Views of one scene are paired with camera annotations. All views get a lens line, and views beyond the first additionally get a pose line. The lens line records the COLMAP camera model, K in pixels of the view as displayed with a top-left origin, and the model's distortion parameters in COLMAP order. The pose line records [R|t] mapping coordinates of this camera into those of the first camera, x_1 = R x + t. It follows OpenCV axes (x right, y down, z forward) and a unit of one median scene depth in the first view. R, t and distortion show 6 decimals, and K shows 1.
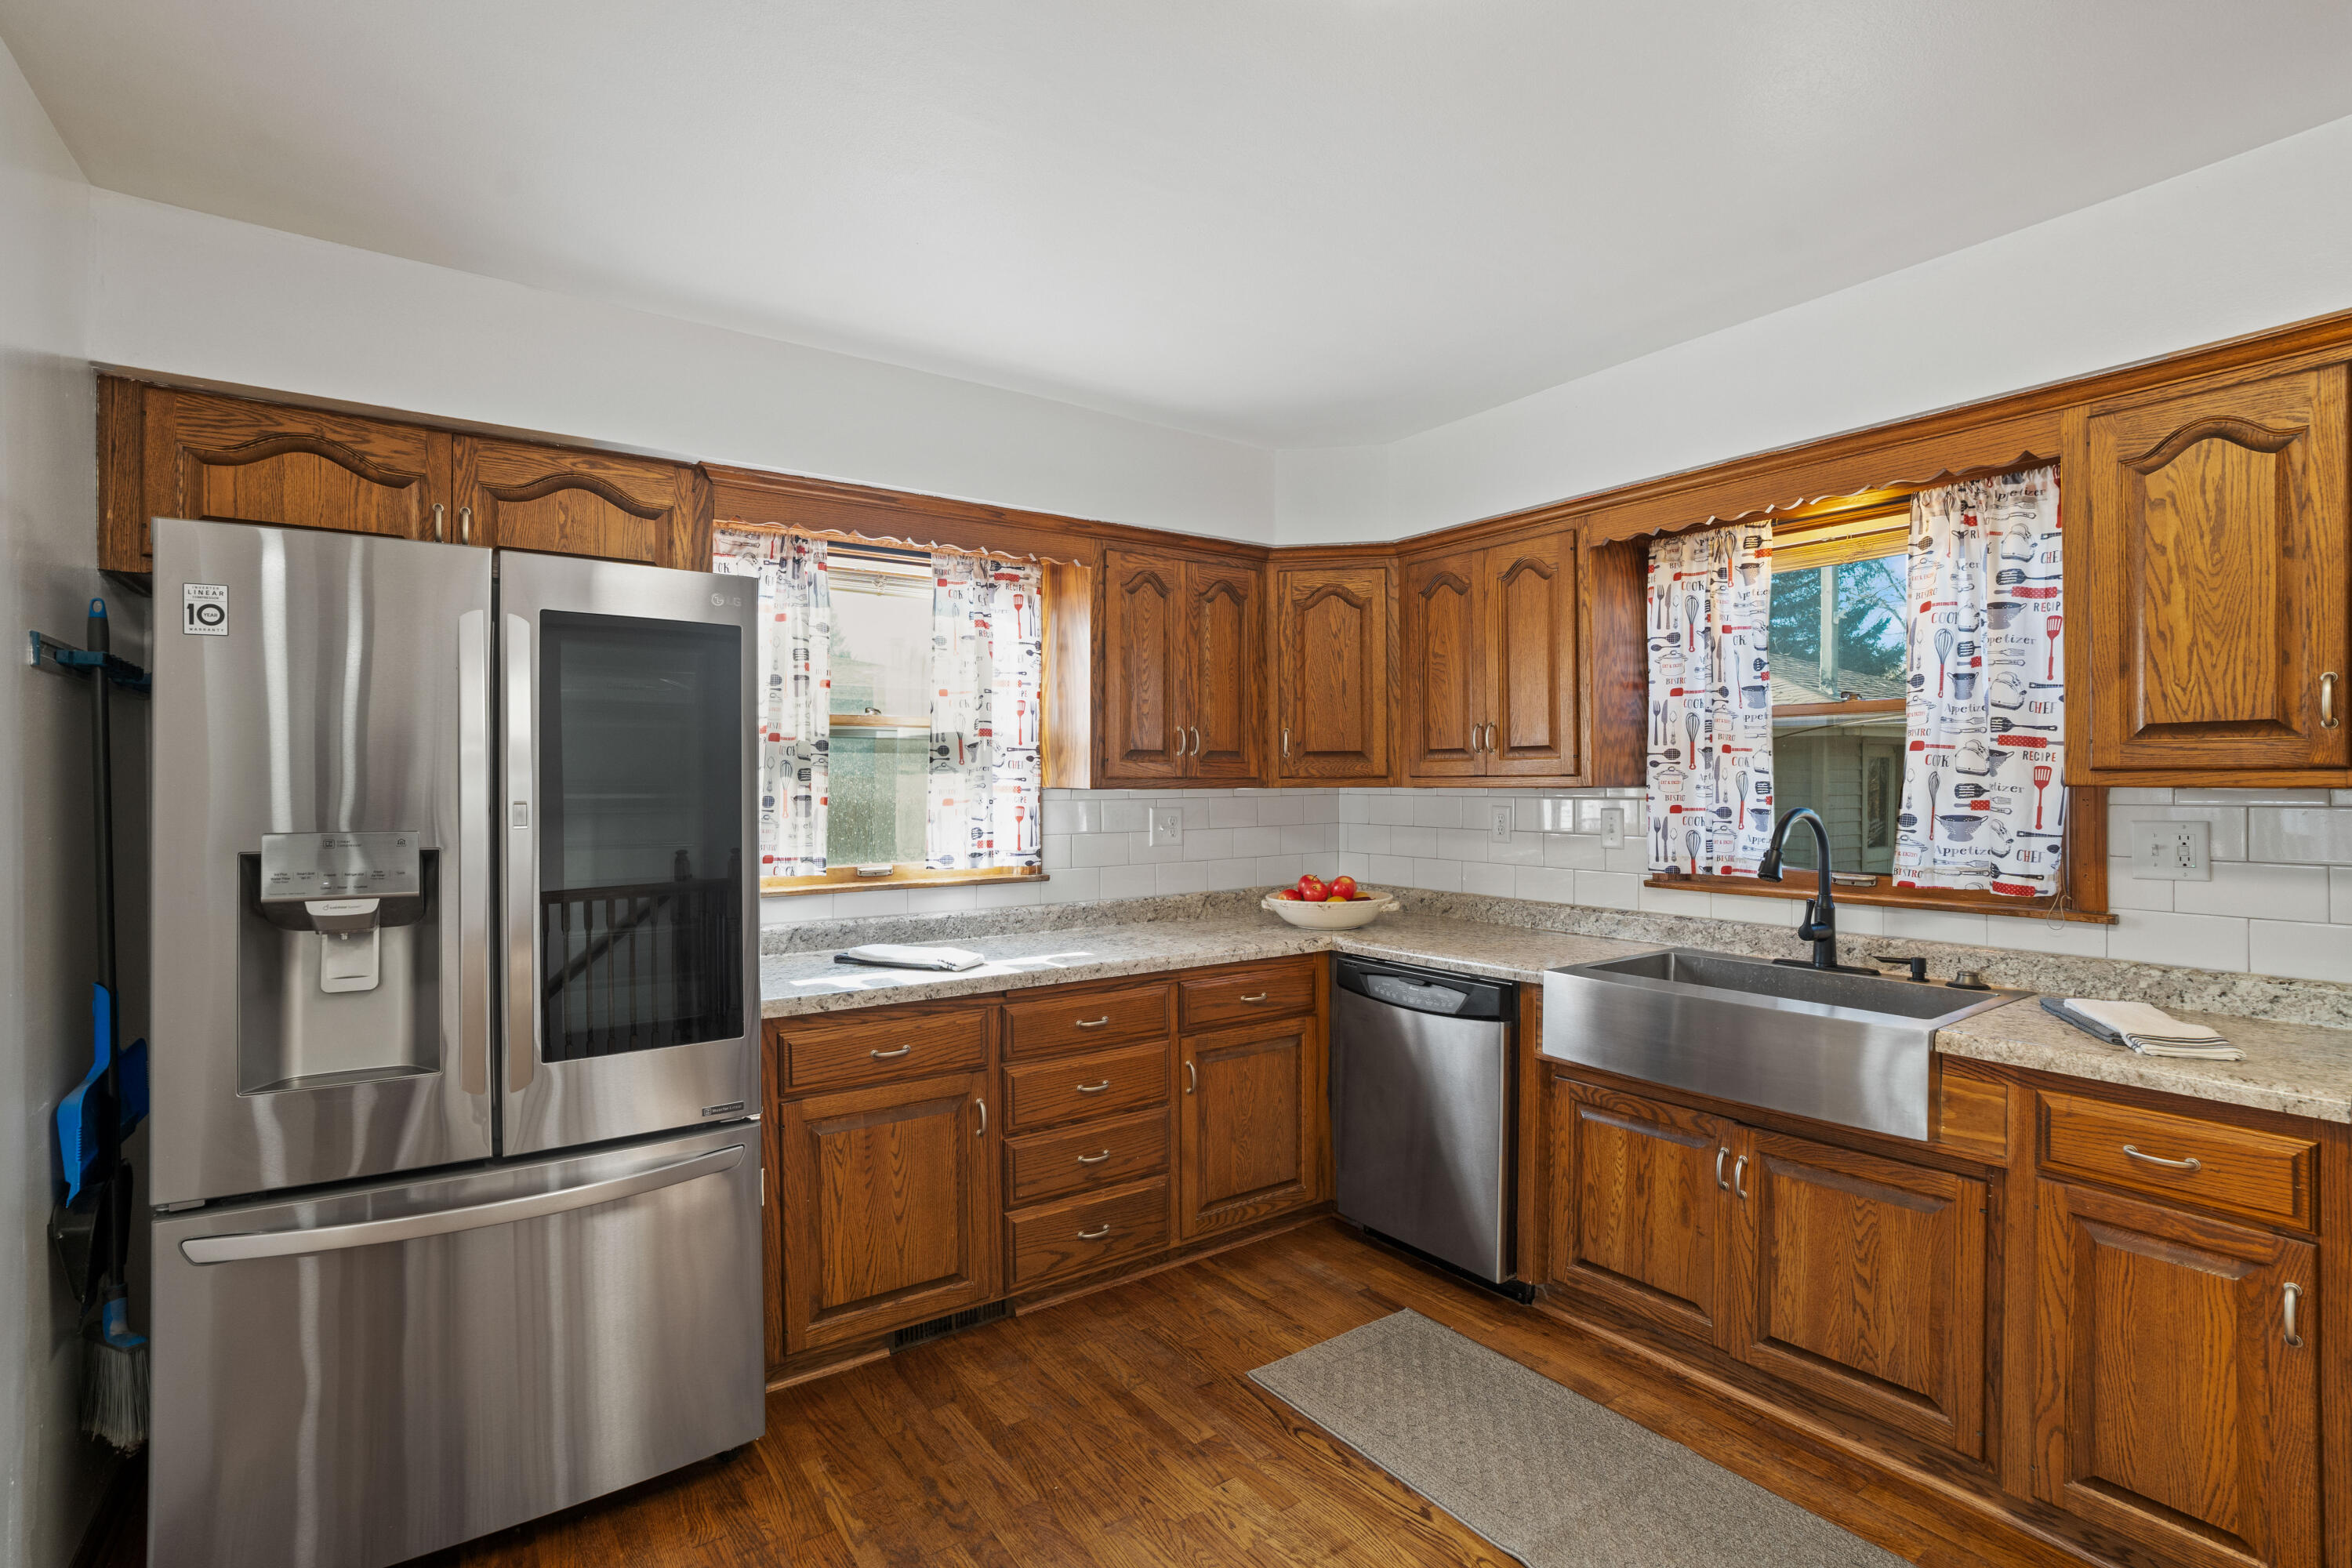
lens RADIAL K [[1095.9, 0, 1176.0], [0, 1095.9, 784.0], [0, 0, 1]] dist [-0.061781, 0.020909]
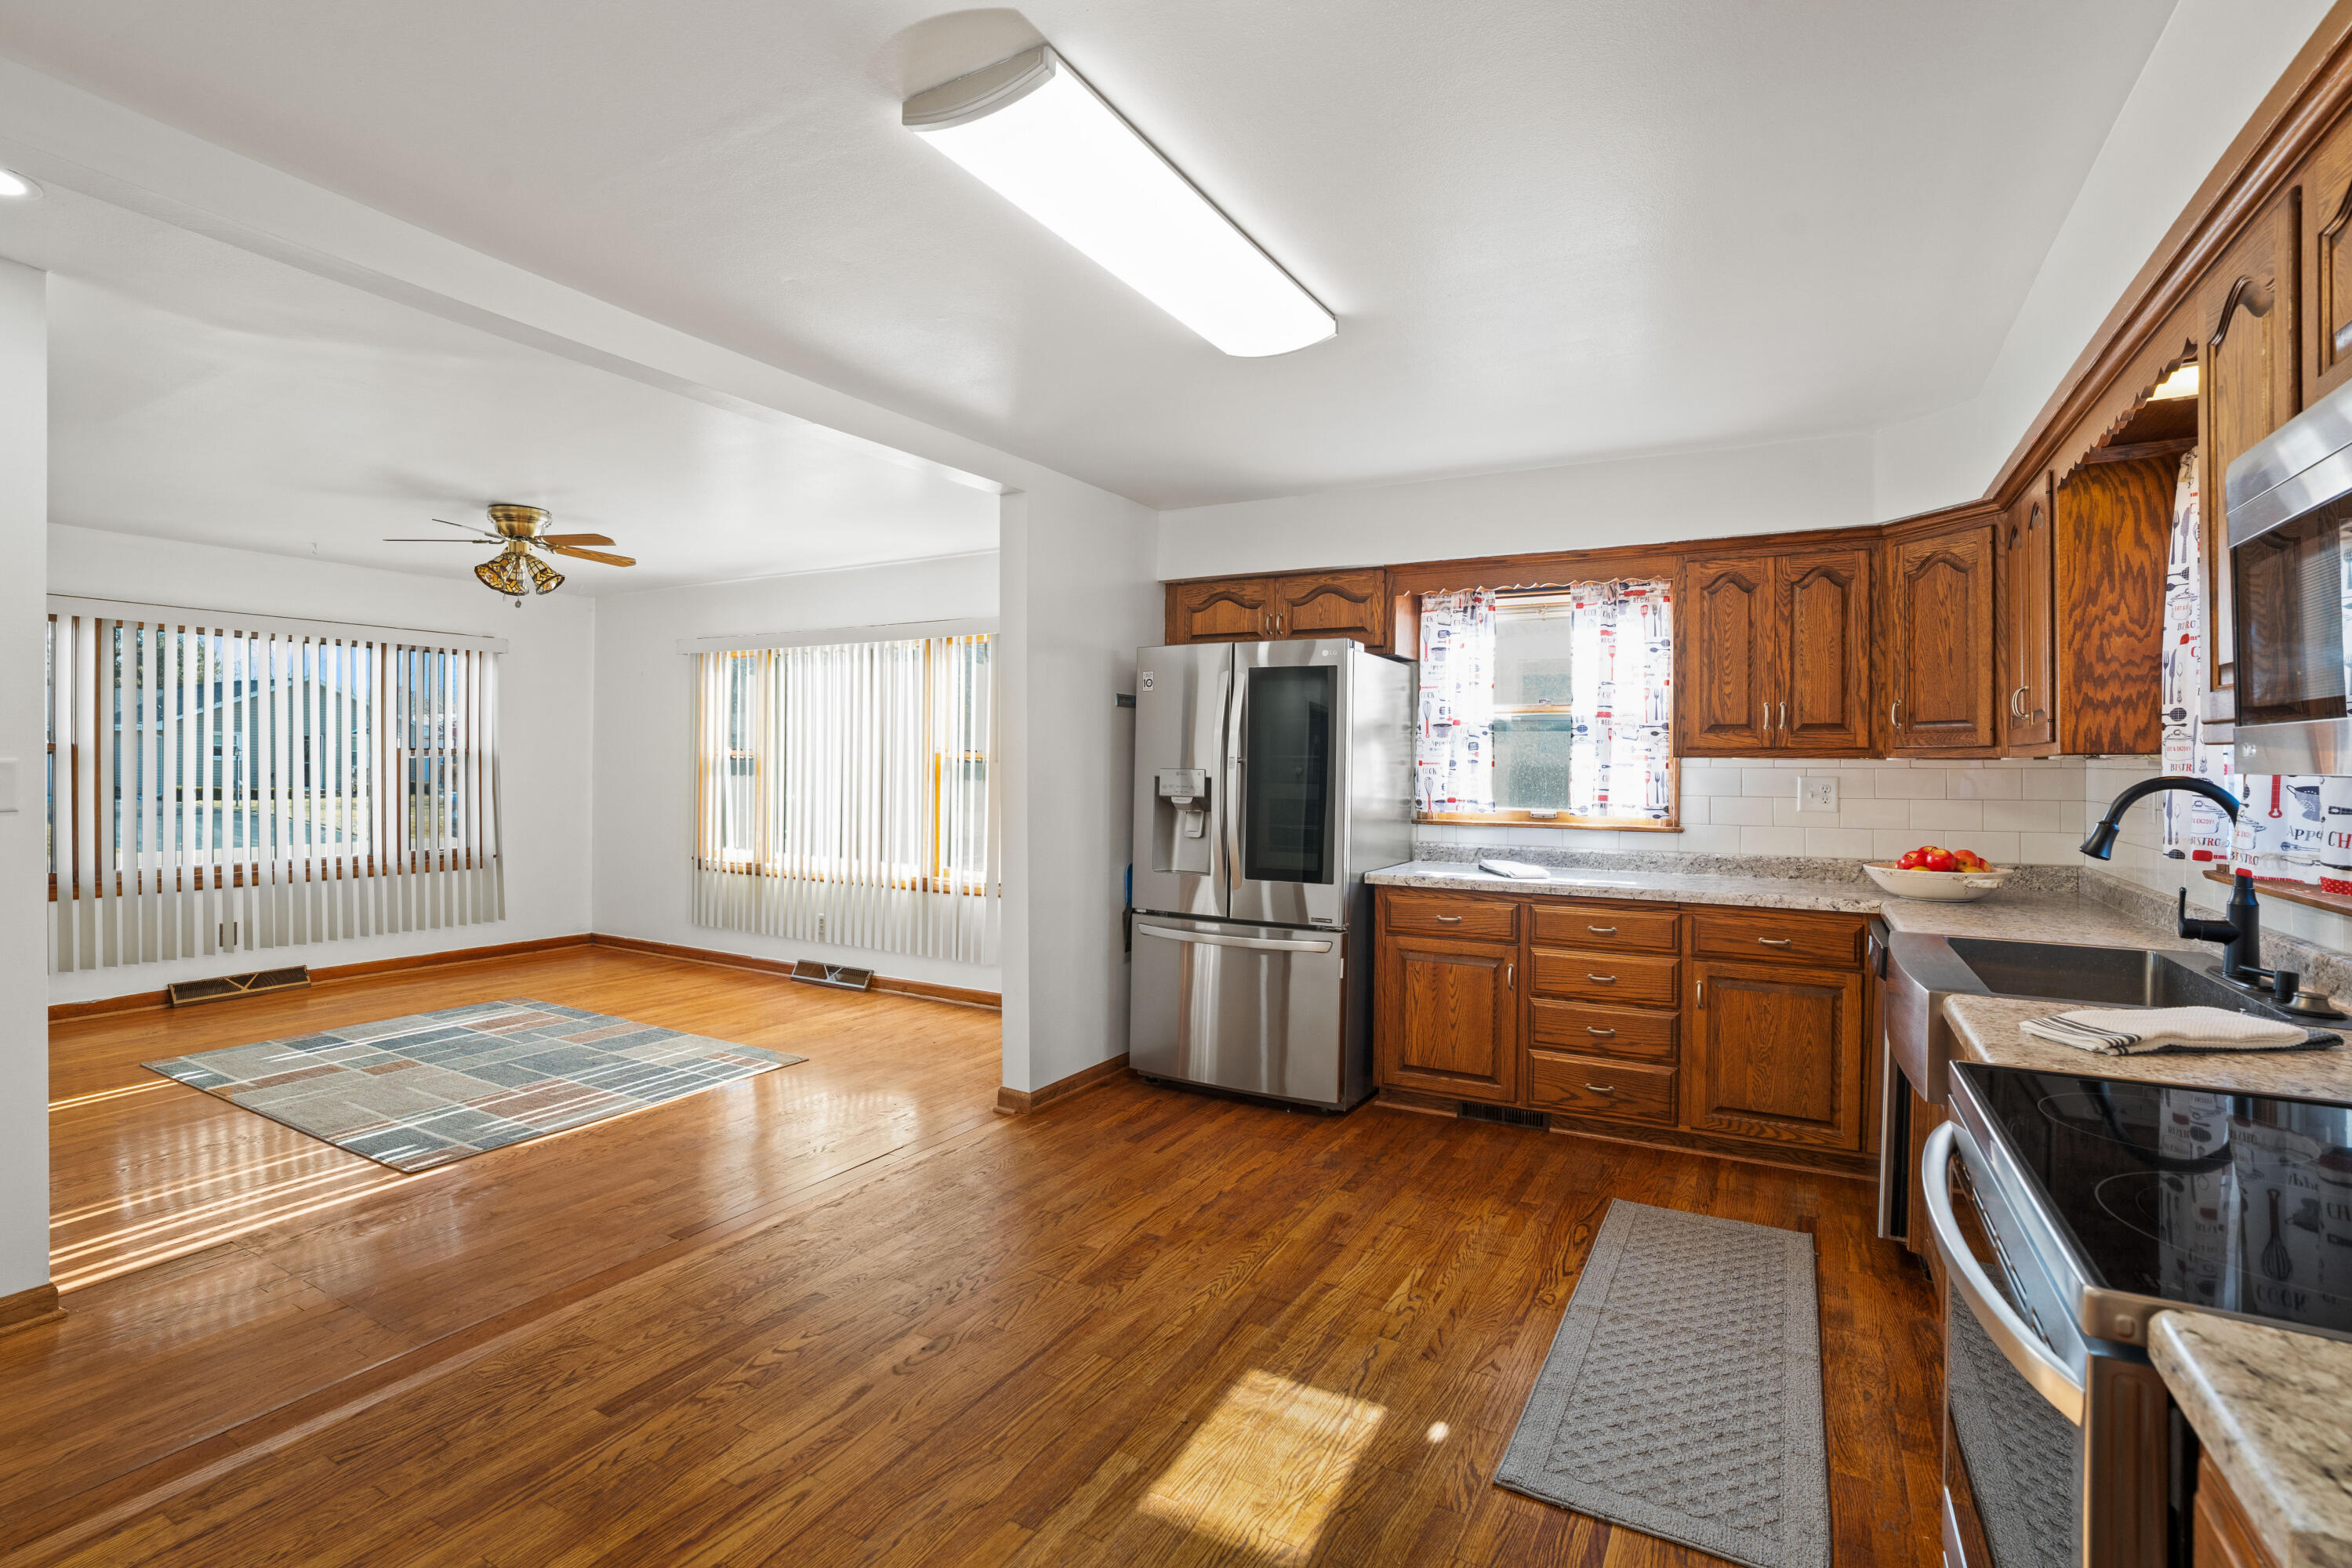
lens RADIAL K [[1101.6, 0, 1169.4], [0, 1101.6, 772.9], [0, 0, 1]] dist [-0.045845, 0.022043]
pose [[0.421388, 0.014166, -0.906770, 0.873778], [-0.010397, 0.999888, 0.010789, 0.016179], [0.906821, 0.004881, 0.421488, -0.045220]]
